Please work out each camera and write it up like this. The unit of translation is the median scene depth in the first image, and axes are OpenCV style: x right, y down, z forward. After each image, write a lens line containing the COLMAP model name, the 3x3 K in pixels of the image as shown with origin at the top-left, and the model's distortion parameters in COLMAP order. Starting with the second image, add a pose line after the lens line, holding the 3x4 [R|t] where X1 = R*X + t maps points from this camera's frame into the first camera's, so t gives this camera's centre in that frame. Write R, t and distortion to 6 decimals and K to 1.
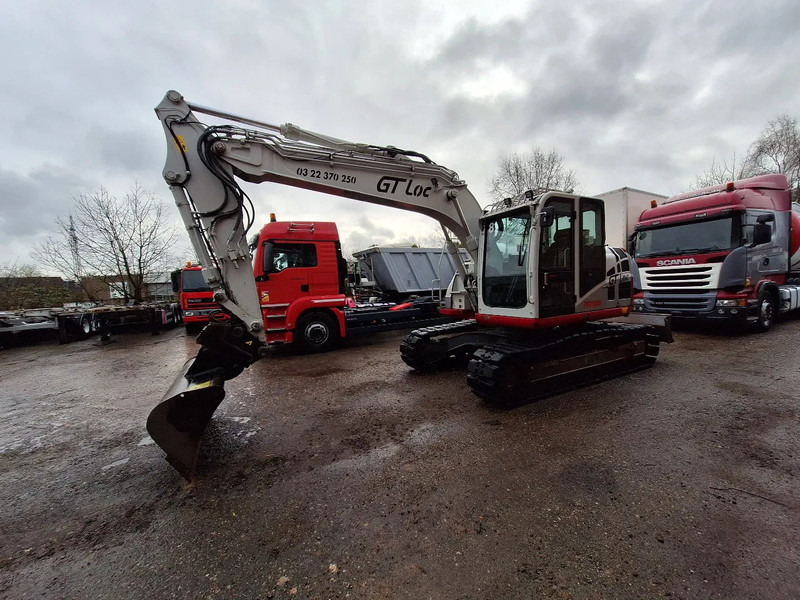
lens RADIAL K [[323.2, 0, 400.0], [0, 323.2, 300.0], [0, 0, 1]] dist [0.000174, 0.000104]
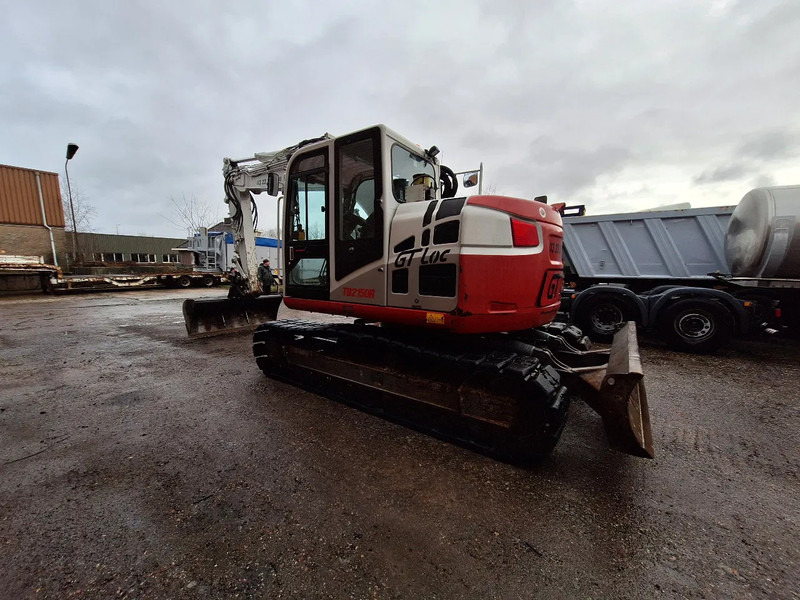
lens RADIAL K [[323.2, 0, 400.0], [0, 323.2, 300.0], [0, 0, 1]] dist [0.000174, 0.000104]
pose [[0.446423, 0.135118, -0.884562, 1.165828], [-0.078626, 0.990633, 0.111639, -0.052905], [0.891361, 0.019711, 0.452865, 0.727162]]
